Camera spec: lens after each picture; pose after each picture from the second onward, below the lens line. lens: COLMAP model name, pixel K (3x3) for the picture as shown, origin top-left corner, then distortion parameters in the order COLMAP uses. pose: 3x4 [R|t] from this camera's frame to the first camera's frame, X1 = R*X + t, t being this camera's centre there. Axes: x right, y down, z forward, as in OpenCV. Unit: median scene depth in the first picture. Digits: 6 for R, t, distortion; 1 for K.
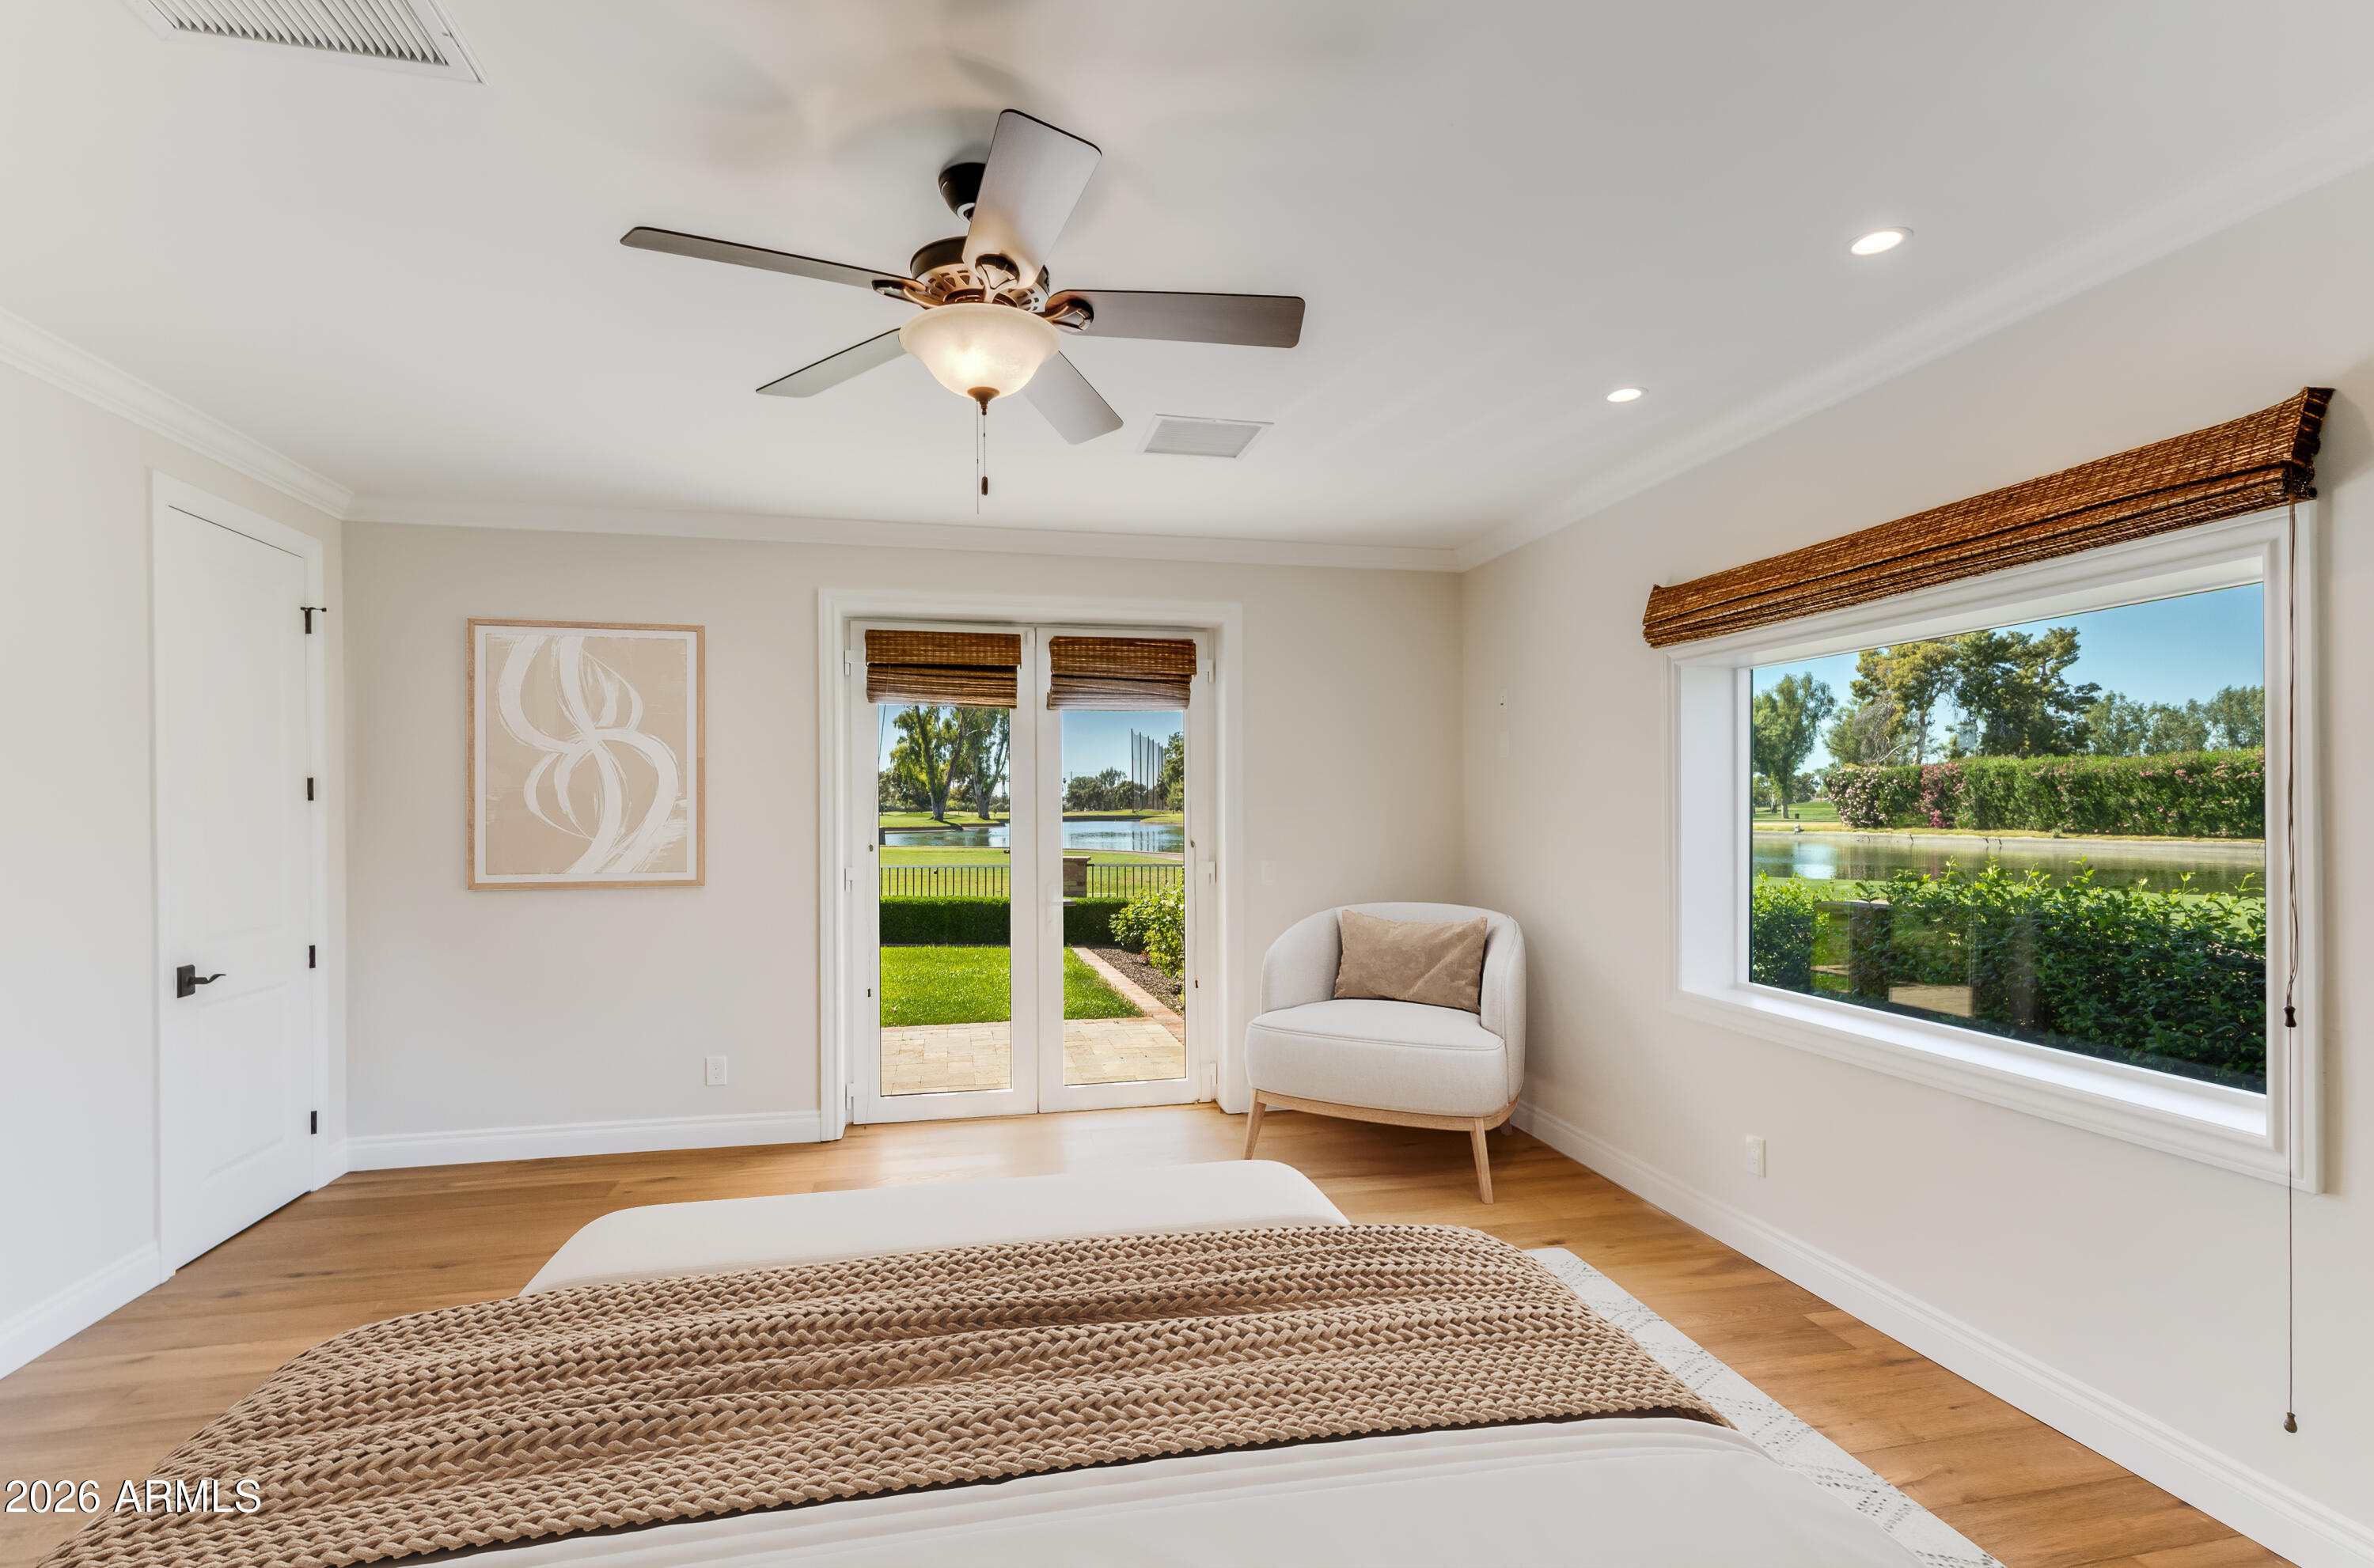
lens RADIAL K [[1082.4, 0, 1191.7], [0, 1082.4, 797.5], [0, 0, 1]] dist [0.002018, 0.000559]
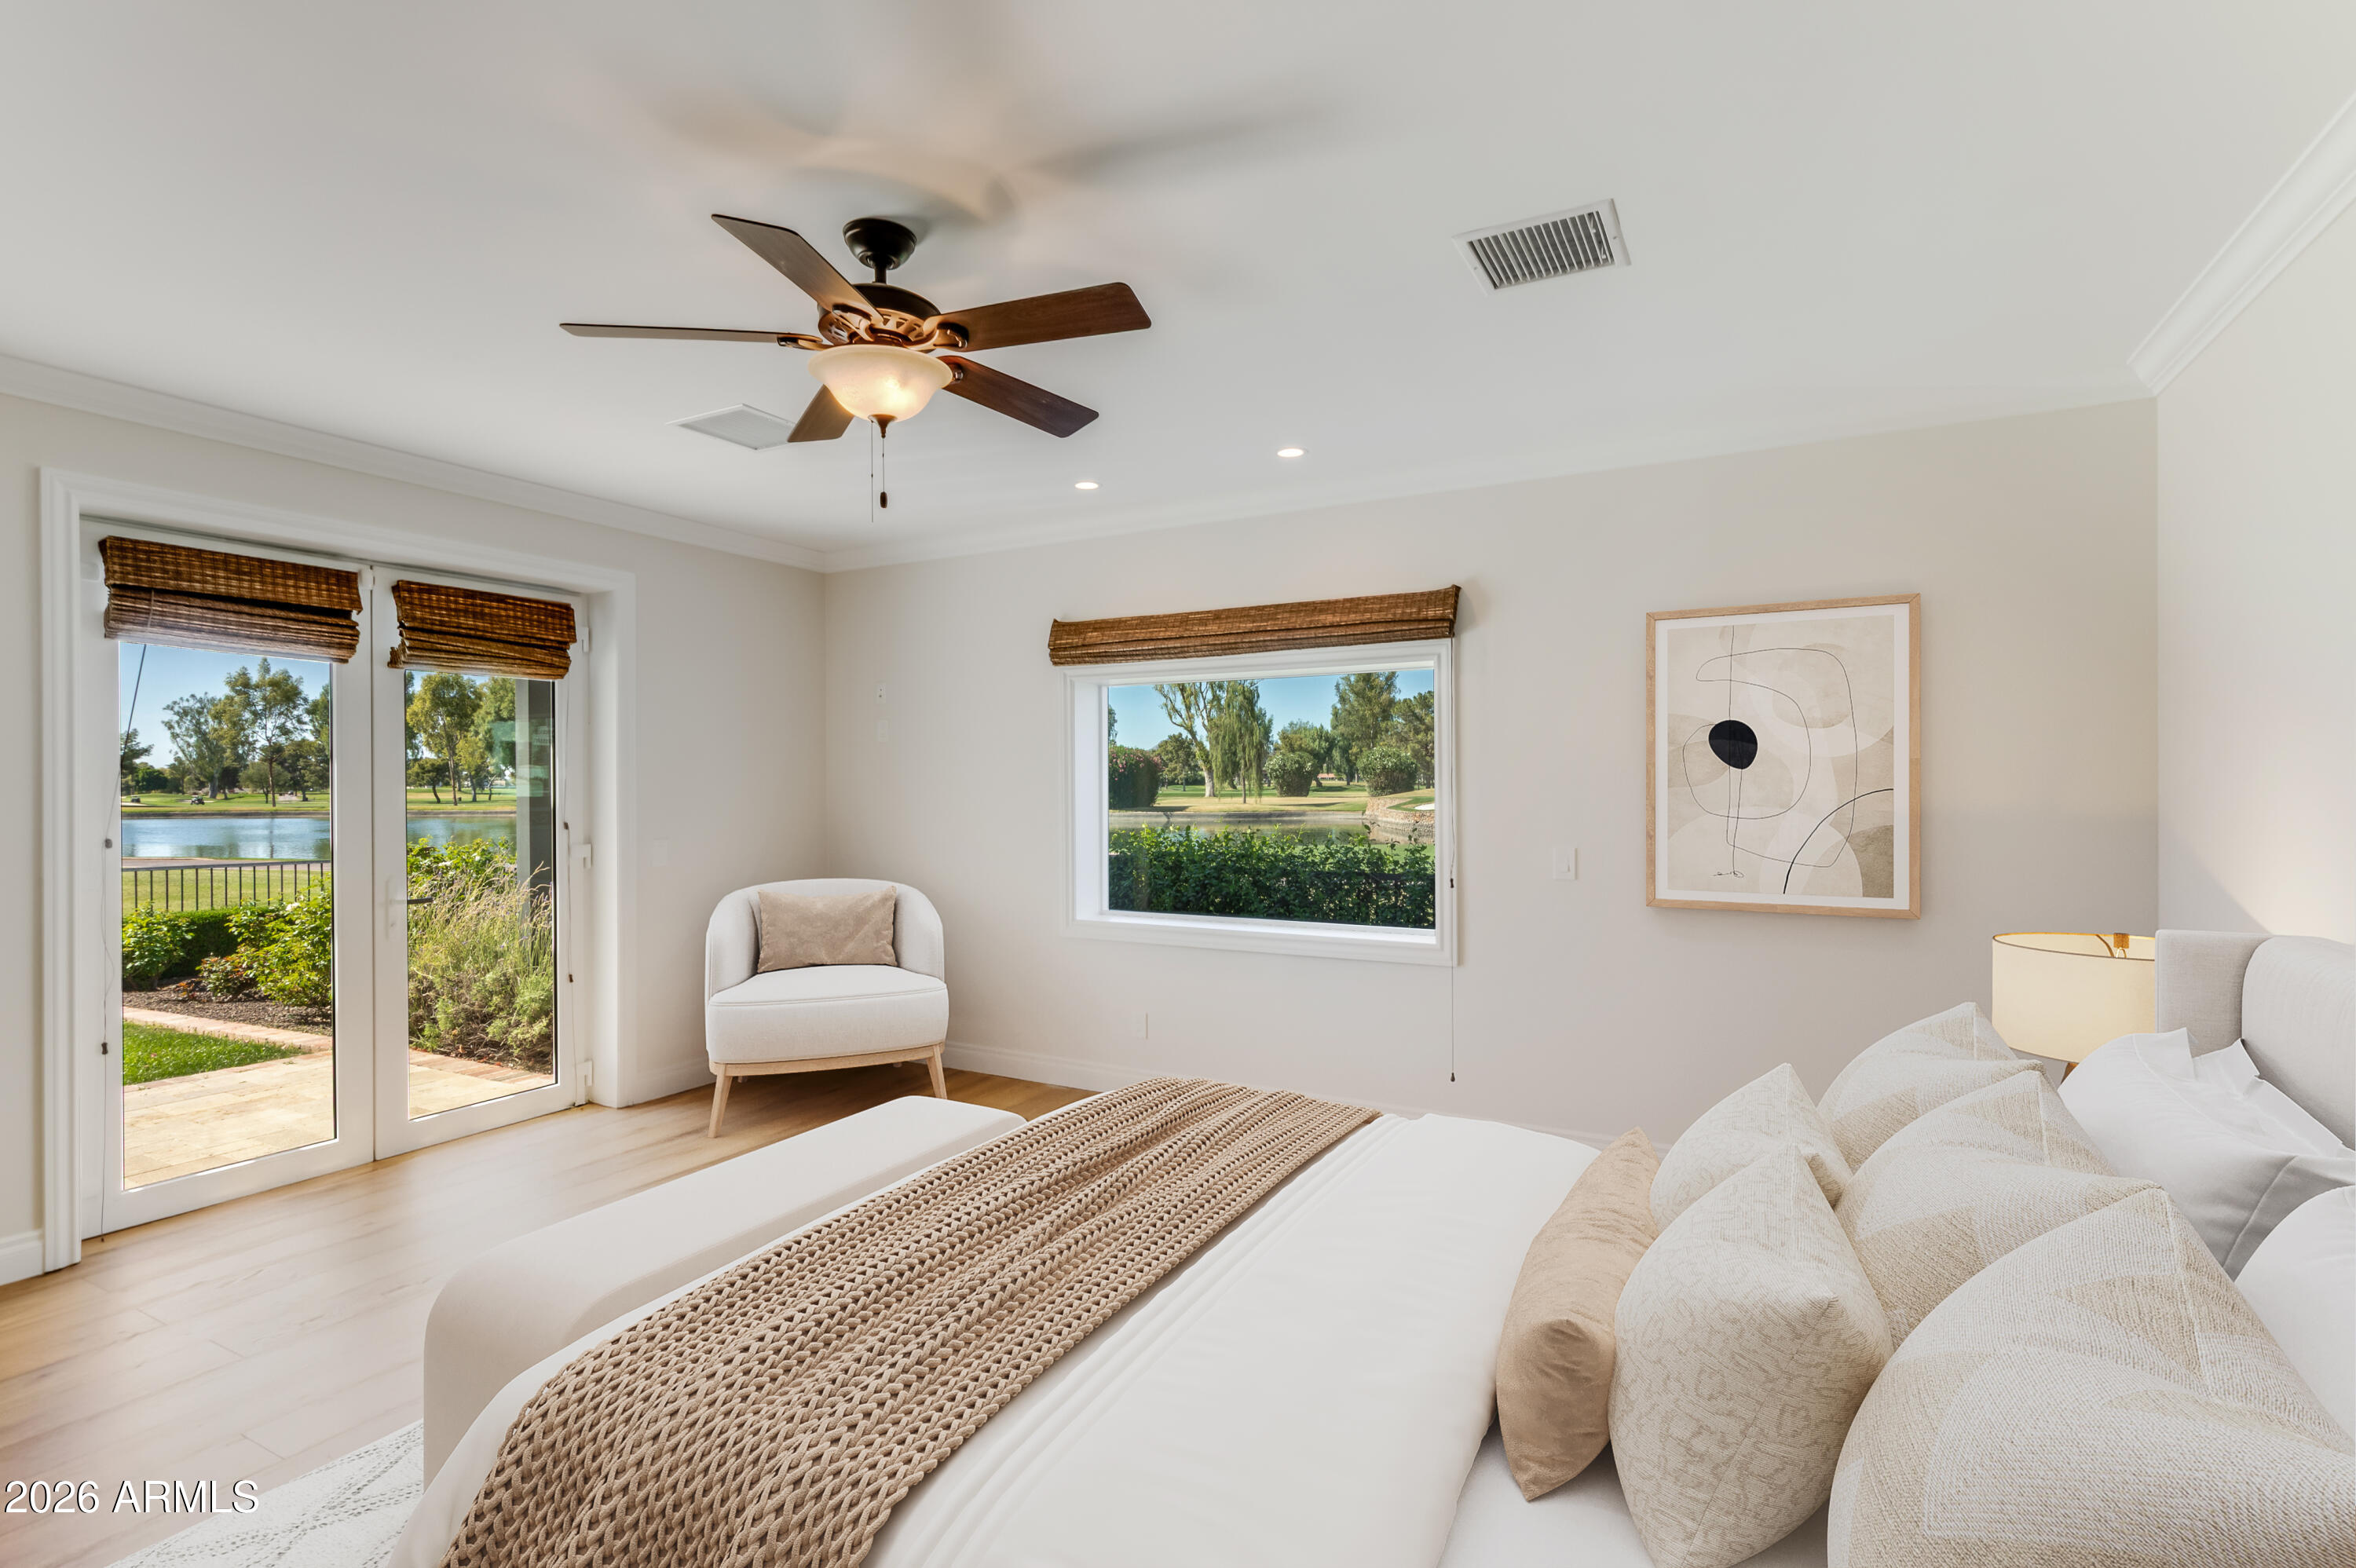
lens RADIAL K [[1073.6, 0, 1178.0], [0, 1073.6, 784.0], [0, 0, 1]] dist [0.002163, 0.000428]
pose [[0.660338, 0.001184, 0.750967, -0.399734], [-0.004487, 0.999987, 0.002370, 0.002832], [-0.750955, -0.004935, 0.660335, 0.011585]]
